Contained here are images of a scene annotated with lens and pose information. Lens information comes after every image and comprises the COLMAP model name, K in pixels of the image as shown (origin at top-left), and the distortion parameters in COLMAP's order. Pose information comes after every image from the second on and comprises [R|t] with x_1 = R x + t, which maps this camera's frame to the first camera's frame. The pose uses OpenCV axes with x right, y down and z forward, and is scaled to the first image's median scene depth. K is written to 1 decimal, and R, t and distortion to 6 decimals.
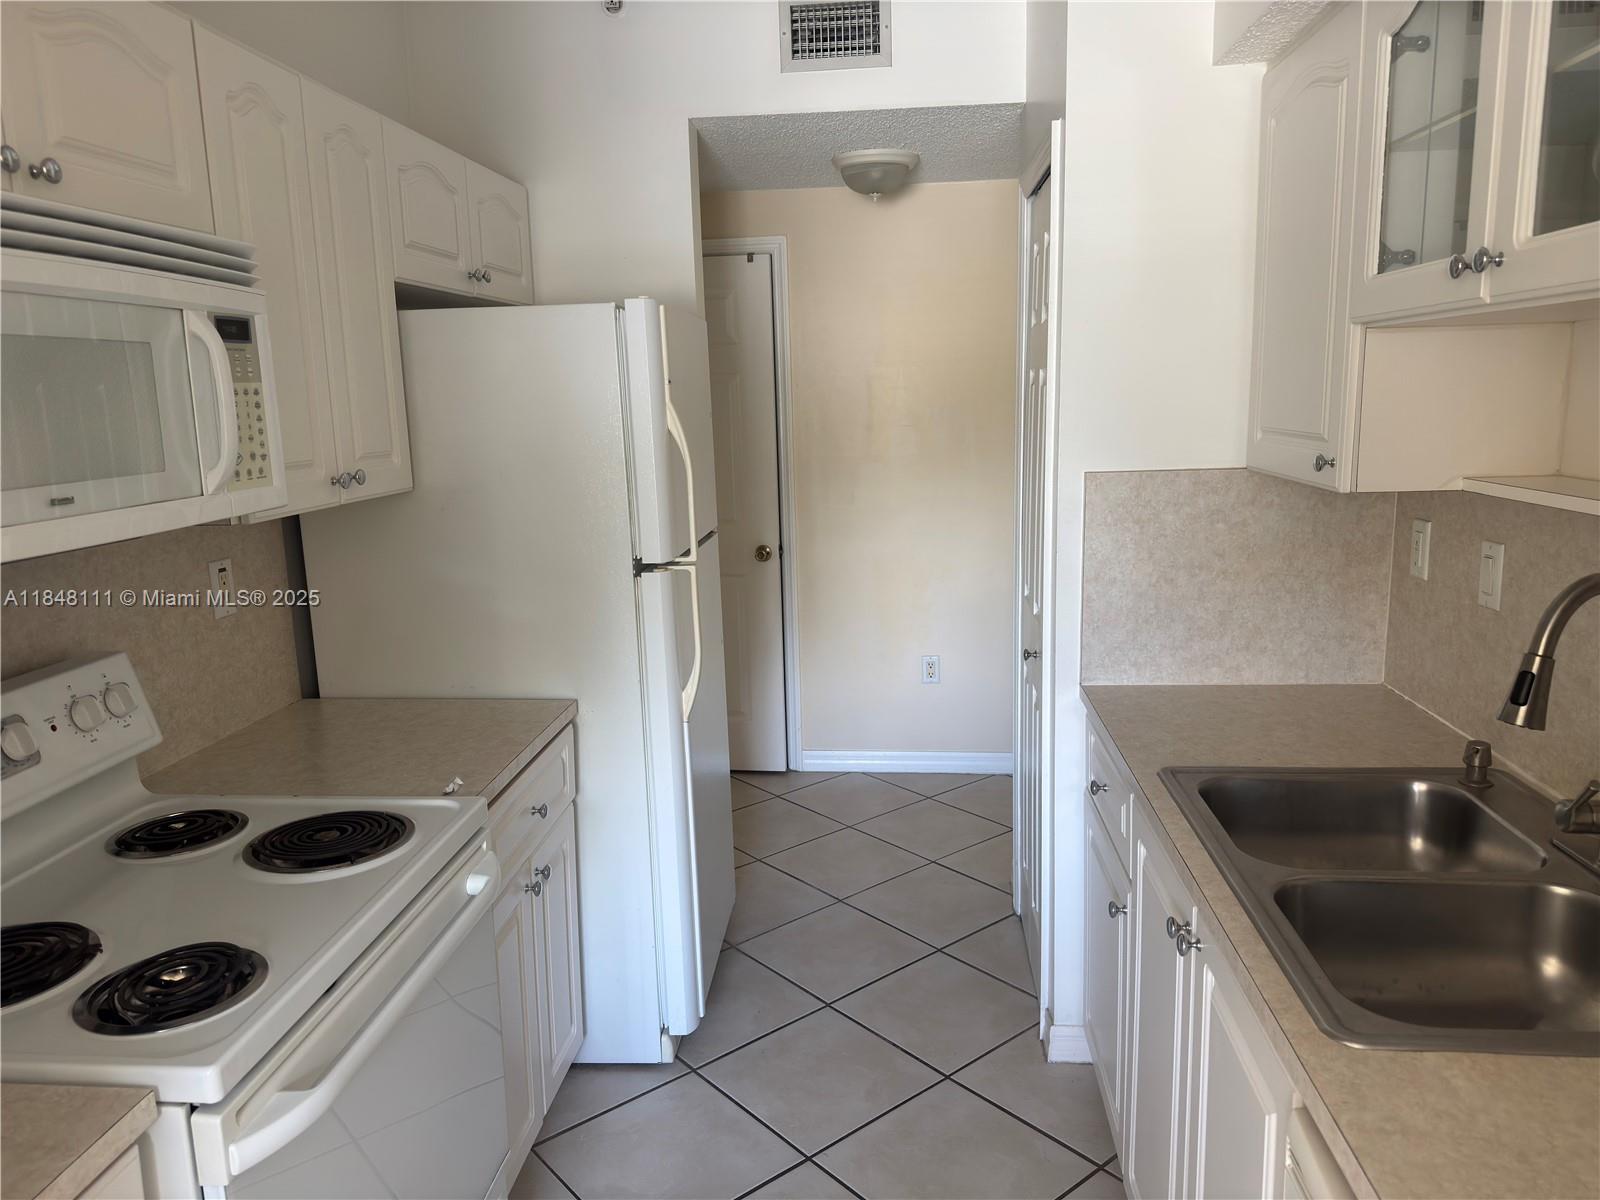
lens RADIAL K [[1124.8, 0, 799.4], [0, 1124.8, 598.8], [0, 0, 1]] dist [-0.002534, -0.000645]
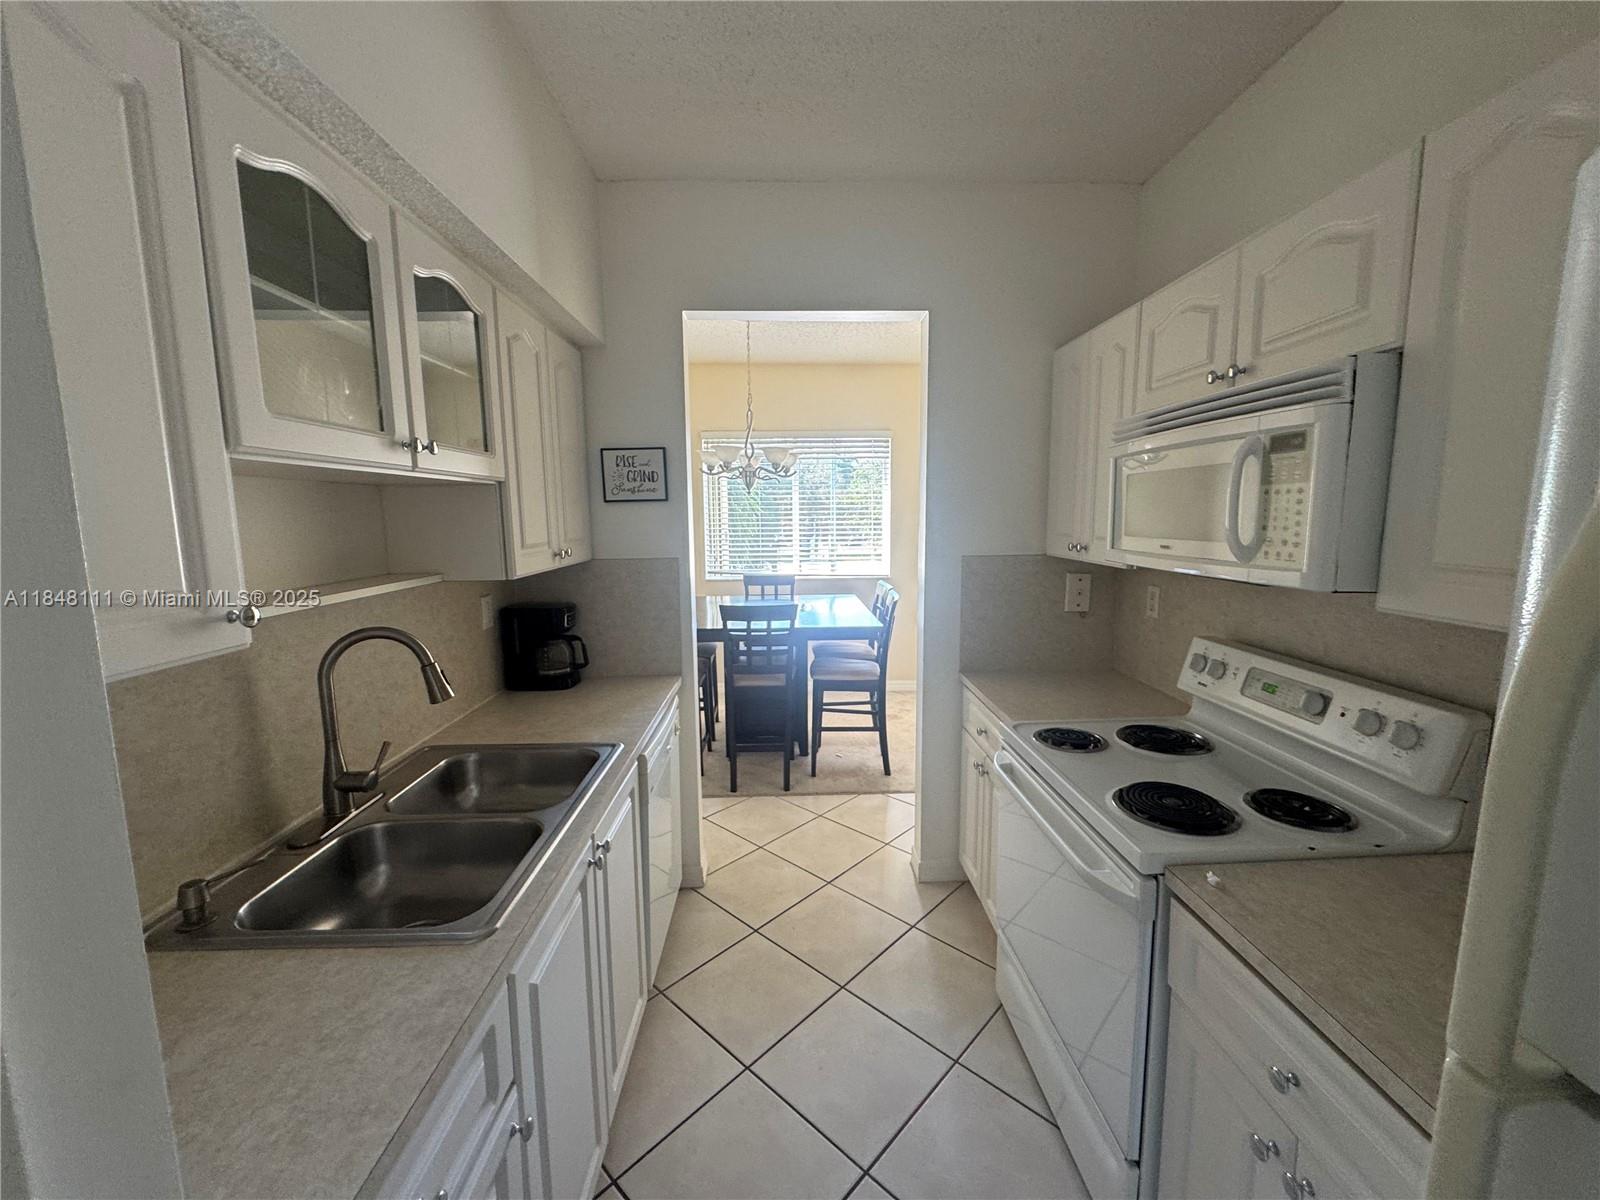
lens RADIAL K [[643.7, 0, 798.3], [0, 643.7, 595.7], [0, 0, 1]] dist [0.000394, 0.000017]
pose [[-0.992058, 0.049355, -0.115692, 0.136360], [0.011370, 0.951222, 0.308299, -0.297995], [0.125265, 0.304535, -0.944228, 1.629364]]
